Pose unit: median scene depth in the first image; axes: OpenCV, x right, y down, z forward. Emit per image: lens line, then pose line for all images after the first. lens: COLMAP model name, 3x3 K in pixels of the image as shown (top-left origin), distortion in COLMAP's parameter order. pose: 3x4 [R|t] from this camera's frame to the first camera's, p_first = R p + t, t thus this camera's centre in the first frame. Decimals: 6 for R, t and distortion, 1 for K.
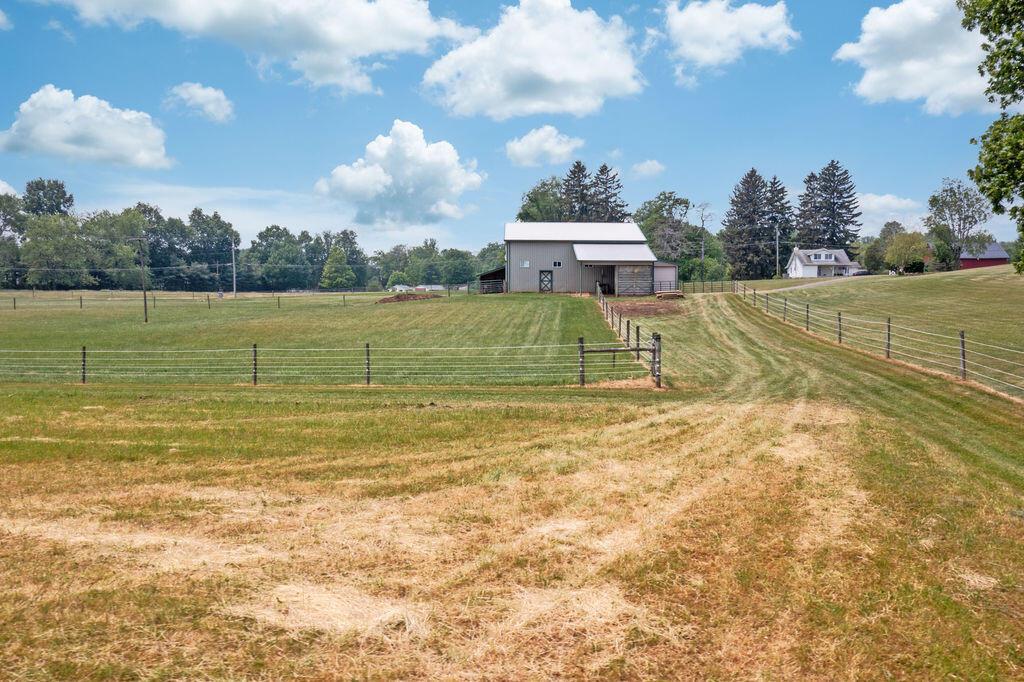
lens RADIAL K [[843.8, 0, 528.1], [0, 843.8, 342.7], [0, 0, 1]] dist [-0.000986, 0.002270]
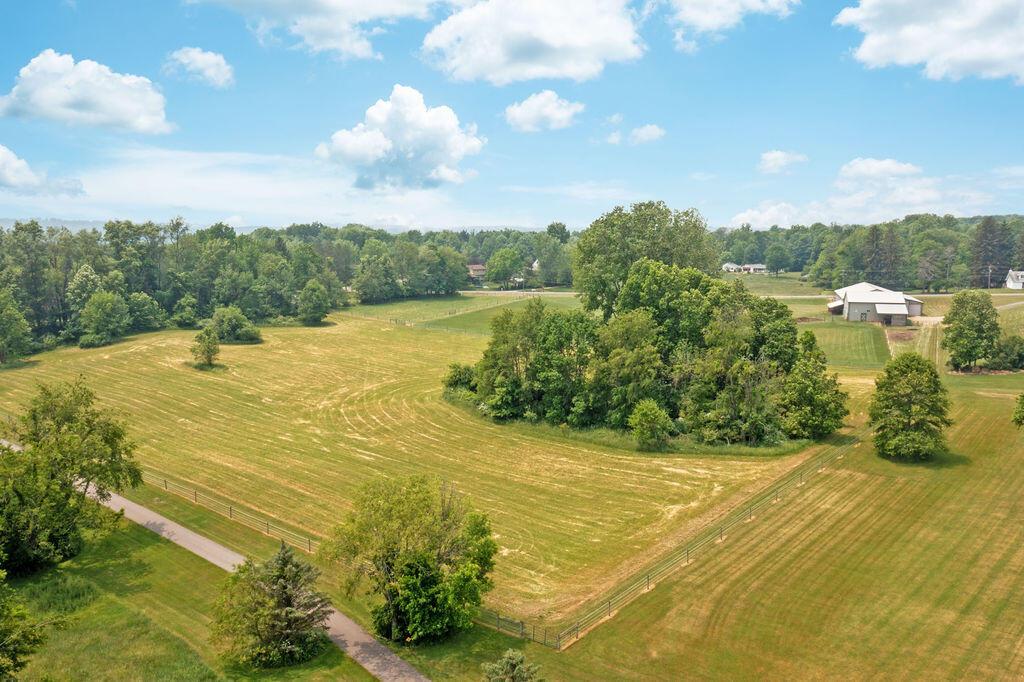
lens RADIAL K [[817.9, 0, 511.0], [0, 817.9, 343.4], [0, 0, 1]] dist [-0.002515, 0.004791]
pose [[0.945036, 0.044795, -0.323884, -0.090832], [-0.013252, 0.995004, 0.098948, -0.110715], [0.326698, -0.089217, 0.940908, -0.858896]]
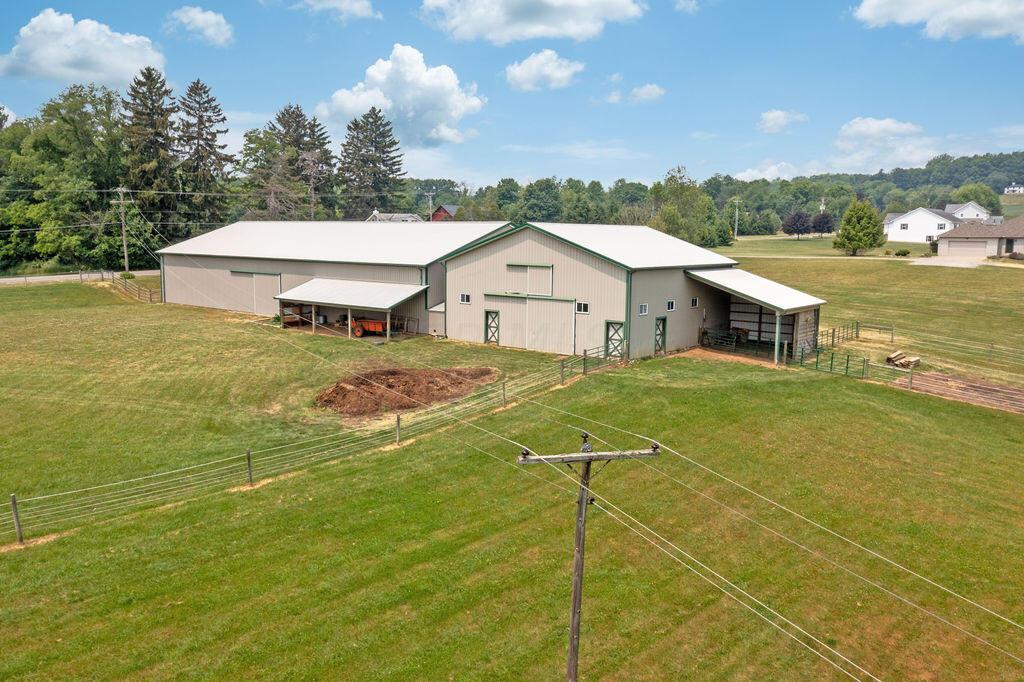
lens RADIAL K [[819.8, 0, 512.0], [0, 819.8, 341.0], [0, 0, 1]] dist [-0.004894, 0.012626]
pose [[0.639113, -0.089536, 0.763883, -0.228053], [0.016424, 0.994563, 0.102833, -0.062116], [-0.768937, -0.053176, 0.637109, 0.346499]]
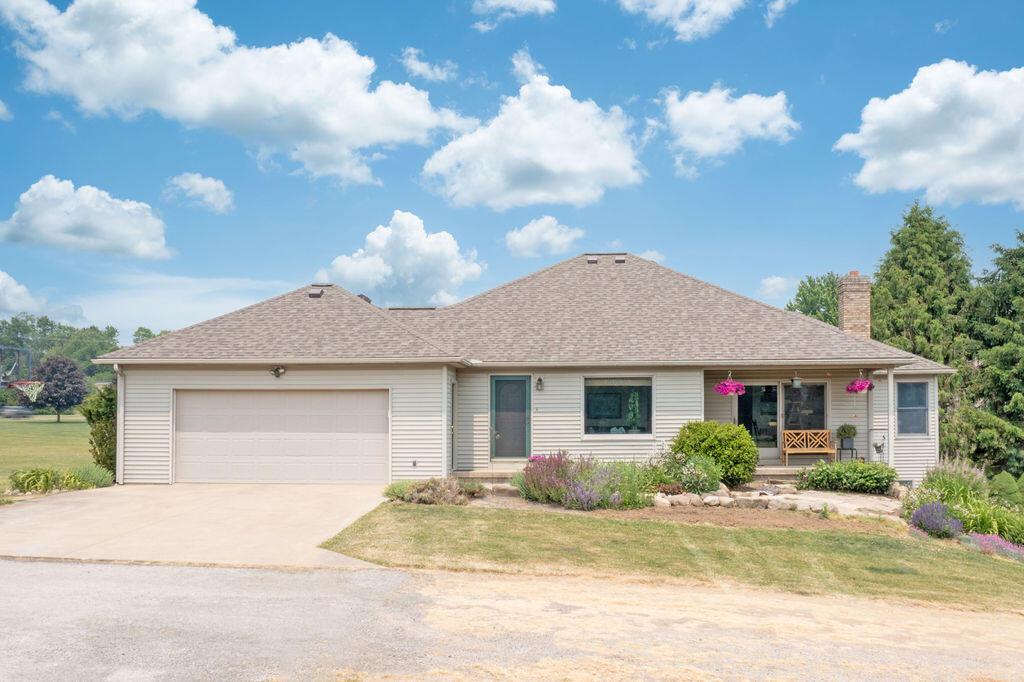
lens RADIAL K [[968.8, 0, 544.1], [0, 968.8, 342.0], [0, 0, 1]] dist [-0.028585, 0.013901]
pose [[0.079556, 0.090394, 0.992723, 0.342622], [0.040434, 0.994768, -0.093821, -0.061424], [-0.996010, 0.047603, 0.075484, 0.437630]]
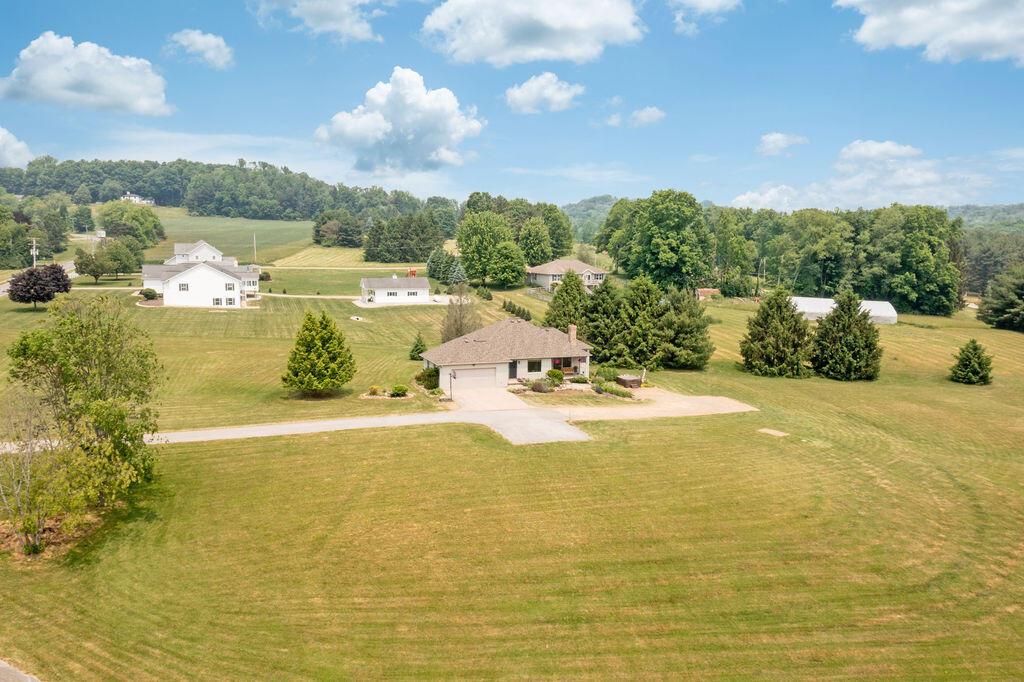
lens RADIAL K [[822.2, 0, 518.4], [0, 822.2, 340.7], [0, 0, 1]] dist [-0.008242, -0.007384]
pose [[-0.335204, -0.117828, 0.934749, 0.028726], [0.022715, 0.990850, 0.133045, -0.141497], [-0.941872, 0.065830, -0.329460, 0.599977]]
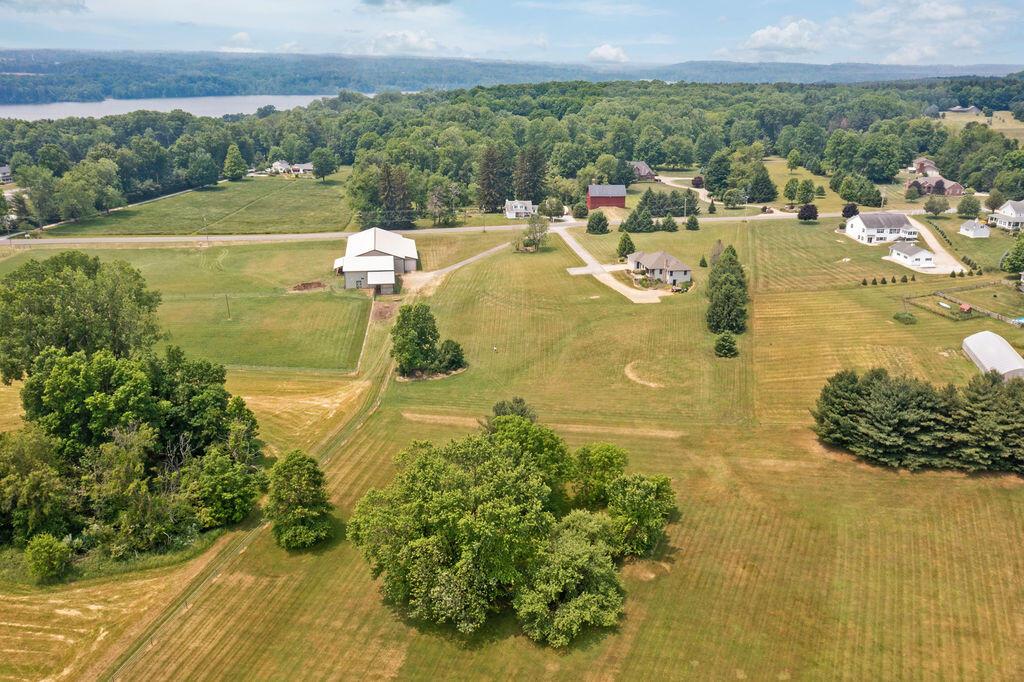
lens RADIAL K [[843.8, 0, 528.1], [0, 843.8, 342.7], [0, 0, 1]] dist [-0.000986, 0.002270]
pose [[0.990146, -0.028675, 0.137072, 0.090436], [-0.012275, 0.957271, 0.288931, -0.336866], [-0.139500, -0.287766, 0.947486, -0.852713]]
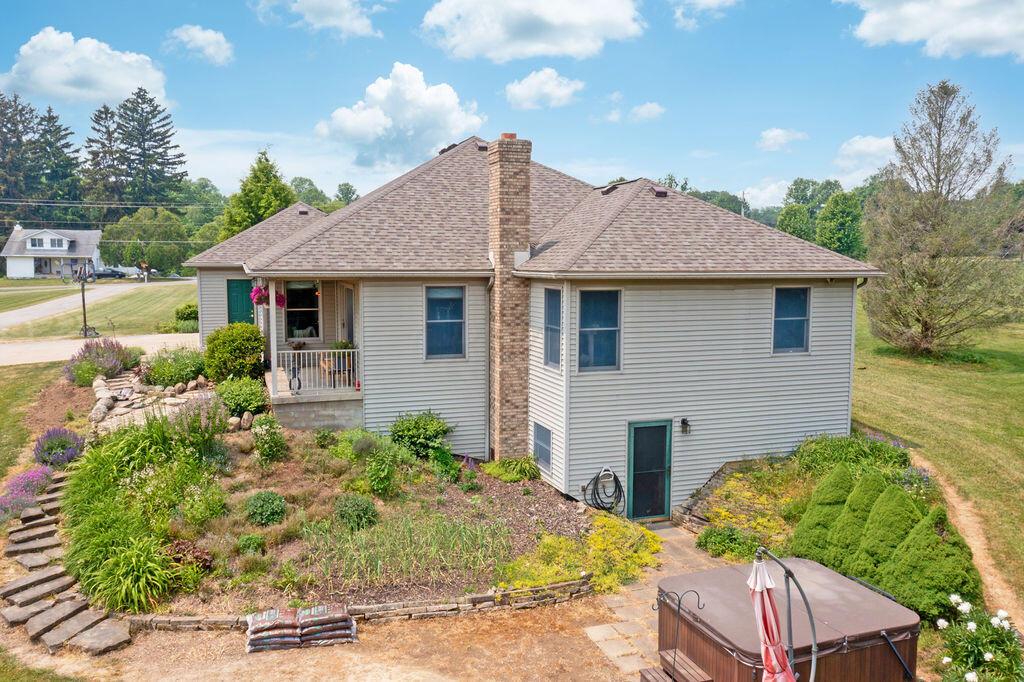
lens RADIAL K [[798.1, 0, 512.0], [0, 798.1, 341.0], [0, 0, 1]] dist [0.003191, 0.003215]
pose [[0.956003, -0.024075, 0.292369, 0.463224], [0.002719, 0.997311, 0.073231, -0.067390], [-0.293346, -0.069214, 0.953498, 0.320384]]
